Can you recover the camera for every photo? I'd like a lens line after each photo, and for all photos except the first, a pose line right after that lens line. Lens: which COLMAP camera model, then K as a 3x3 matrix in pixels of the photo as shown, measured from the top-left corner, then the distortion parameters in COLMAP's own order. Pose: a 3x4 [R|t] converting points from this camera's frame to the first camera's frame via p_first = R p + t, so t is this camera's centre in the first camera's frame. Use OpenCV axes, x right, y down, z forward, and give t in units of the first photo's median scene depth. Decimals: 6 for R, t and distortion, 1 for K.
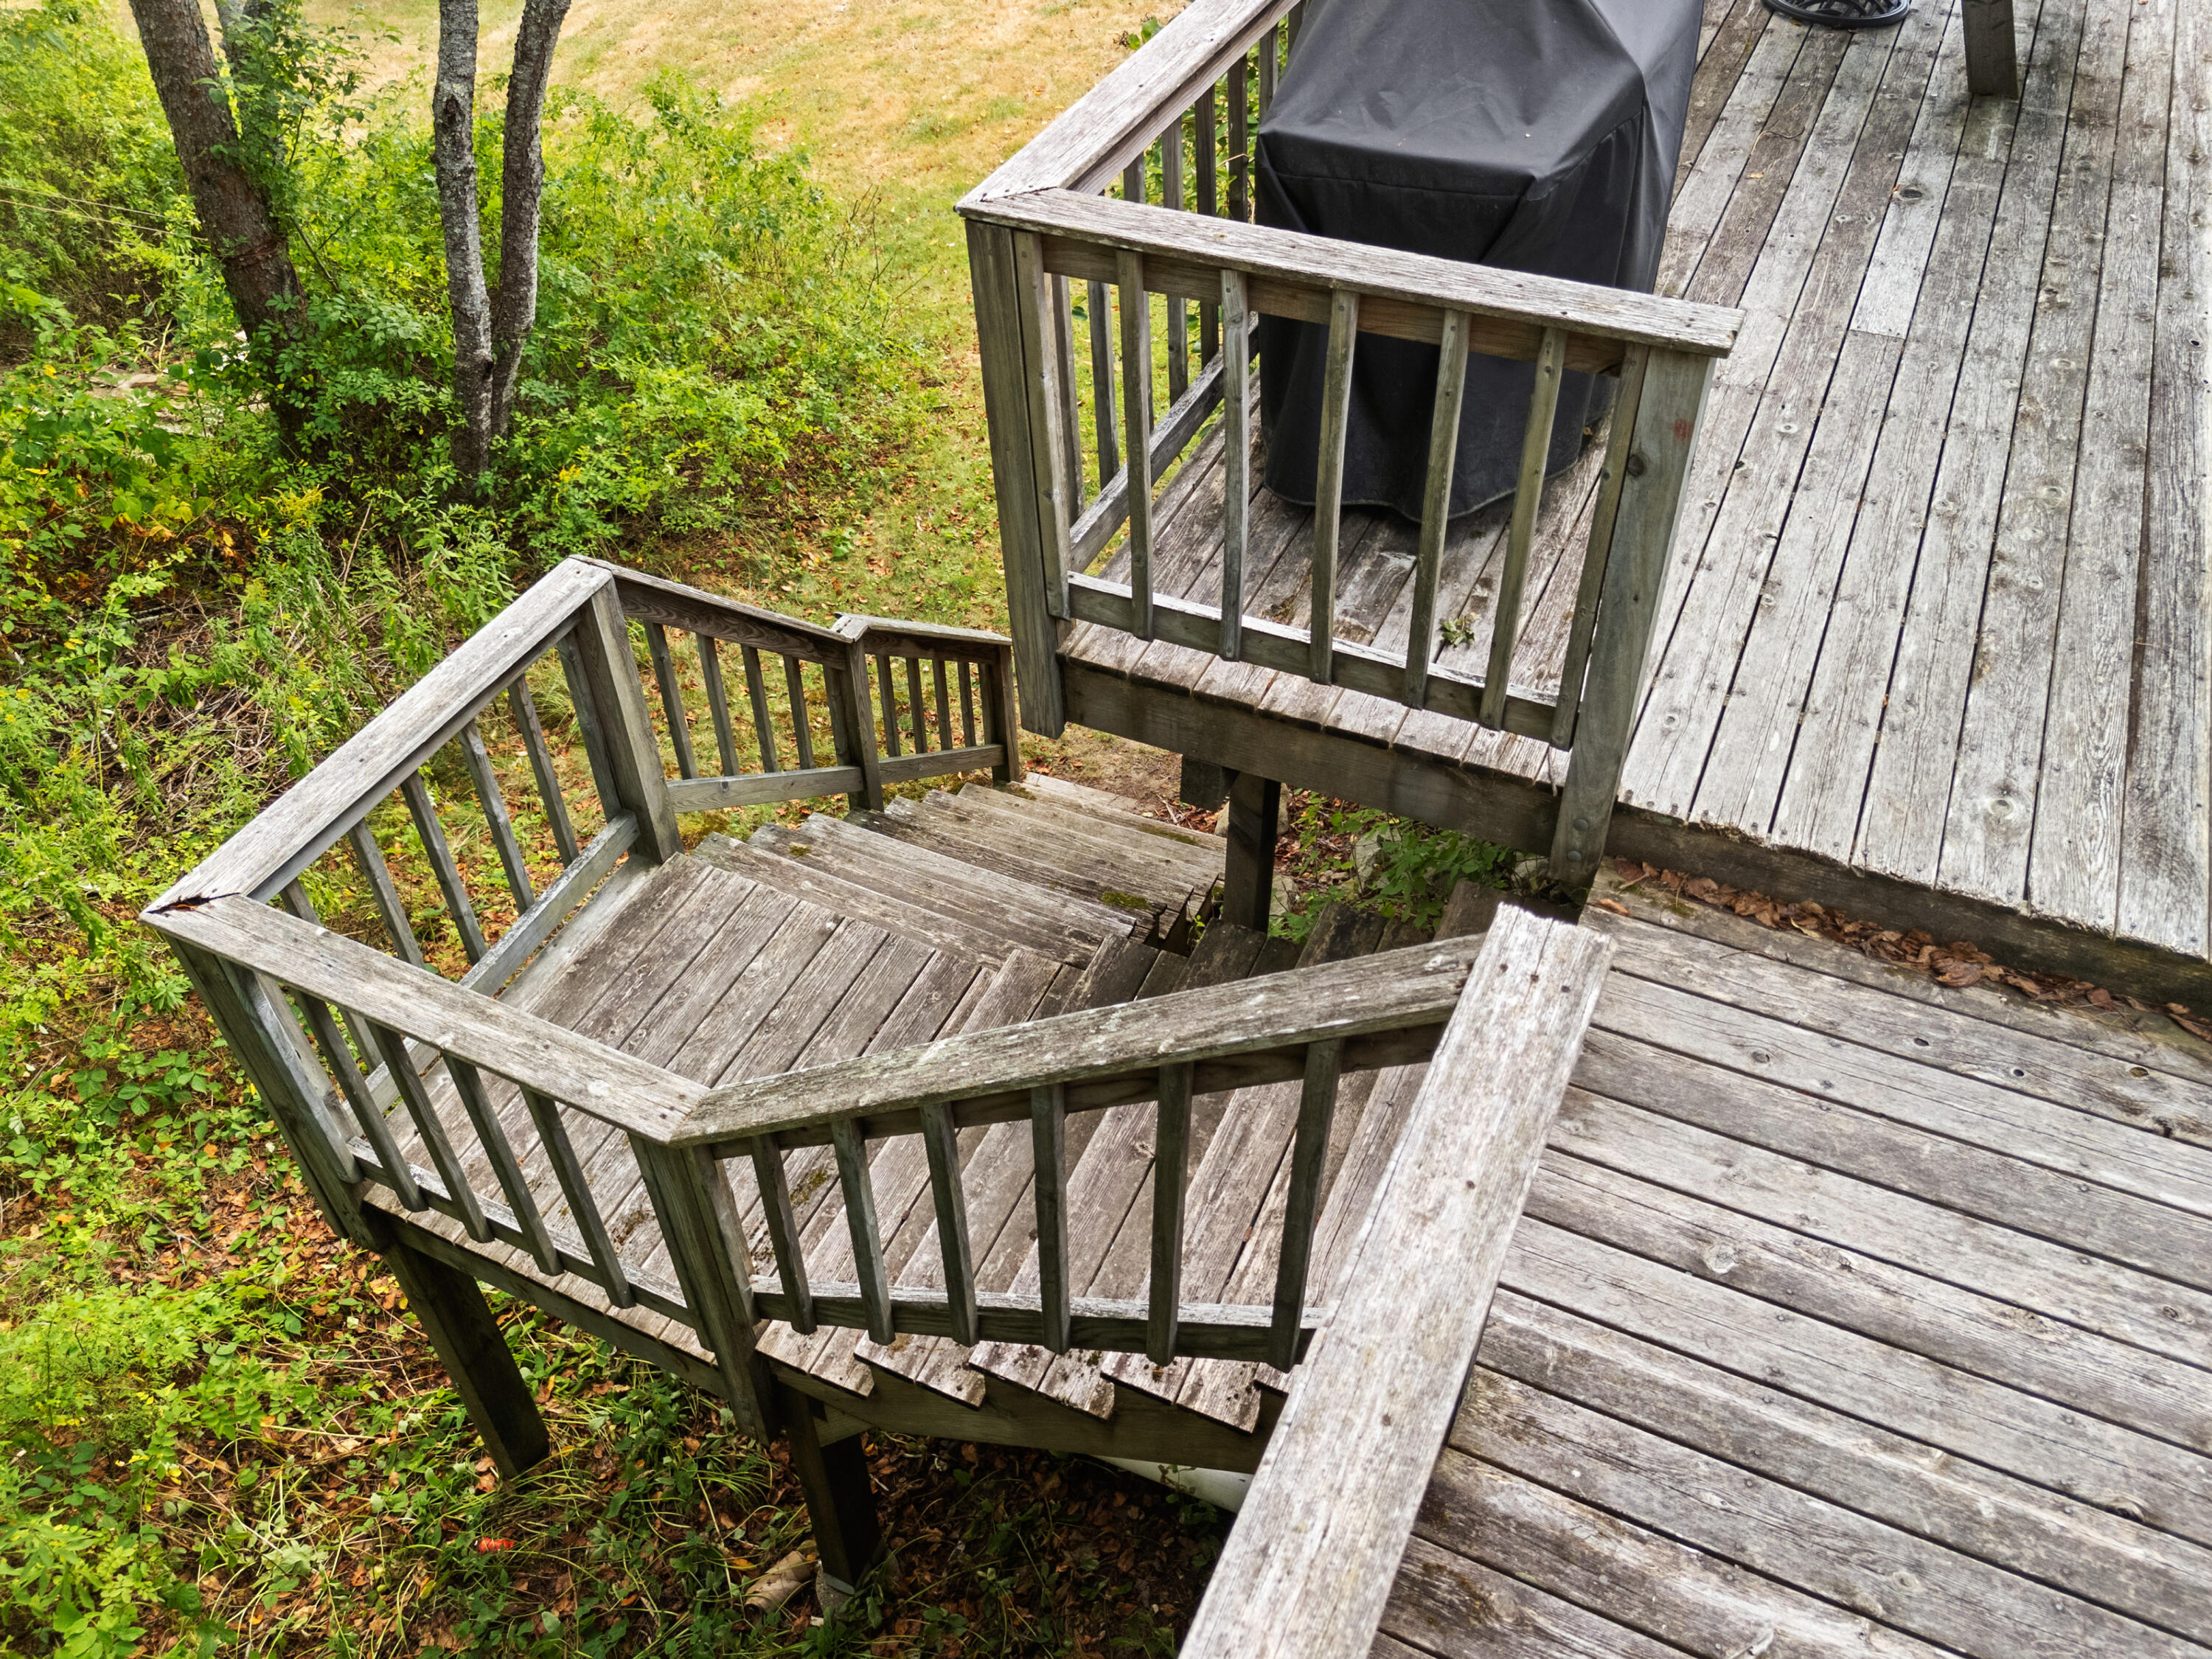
lens RADIAL K [[1742.9, 0, 1106.0], [0, 1742.9, 829.5], [0, 0, 1]] dist [0.052775, -0.047376]
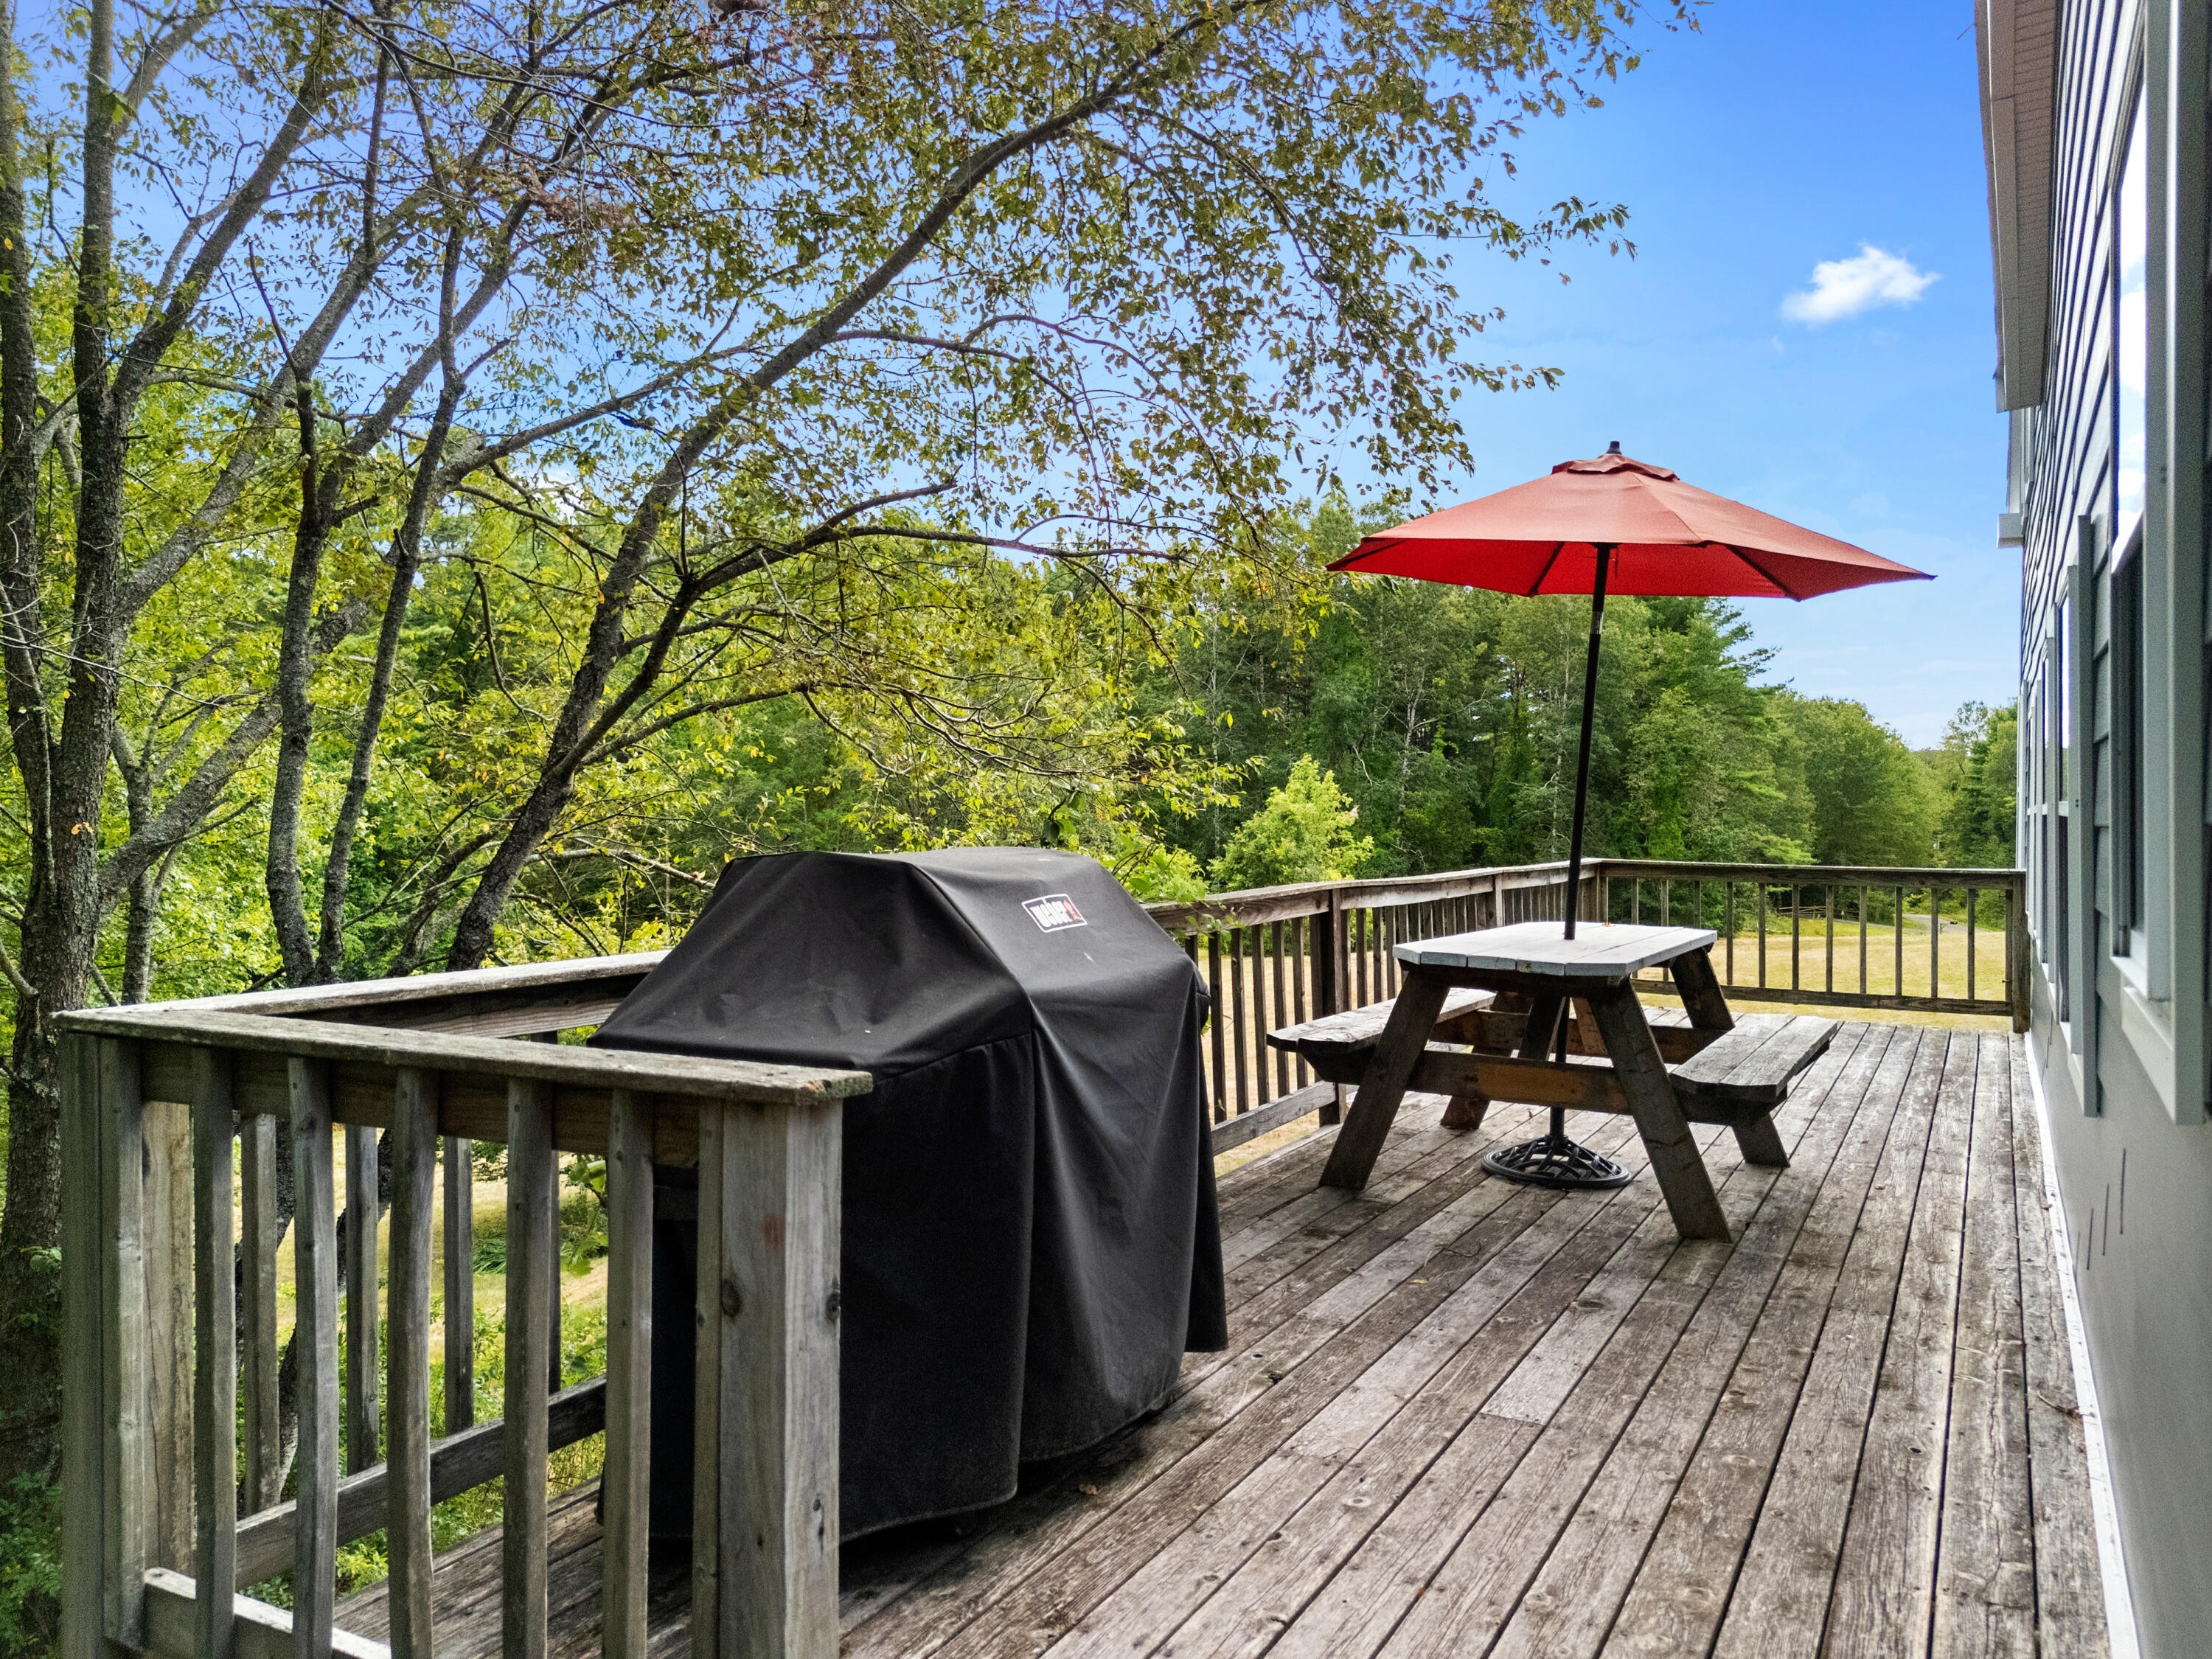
lens RADIAL K [[1656.7, 0, 1106.0], [0, 1656.7, 829.5], [0, 0, 1]] dist [0.045083, -0.003557]
pose [[0.997655, 0.031073, -0.060981, 0.288663], [-0.064331, 0.729884, -0.680538, 0.049398], [0.023363, 0.682865, 0.730171, 0.258021]]
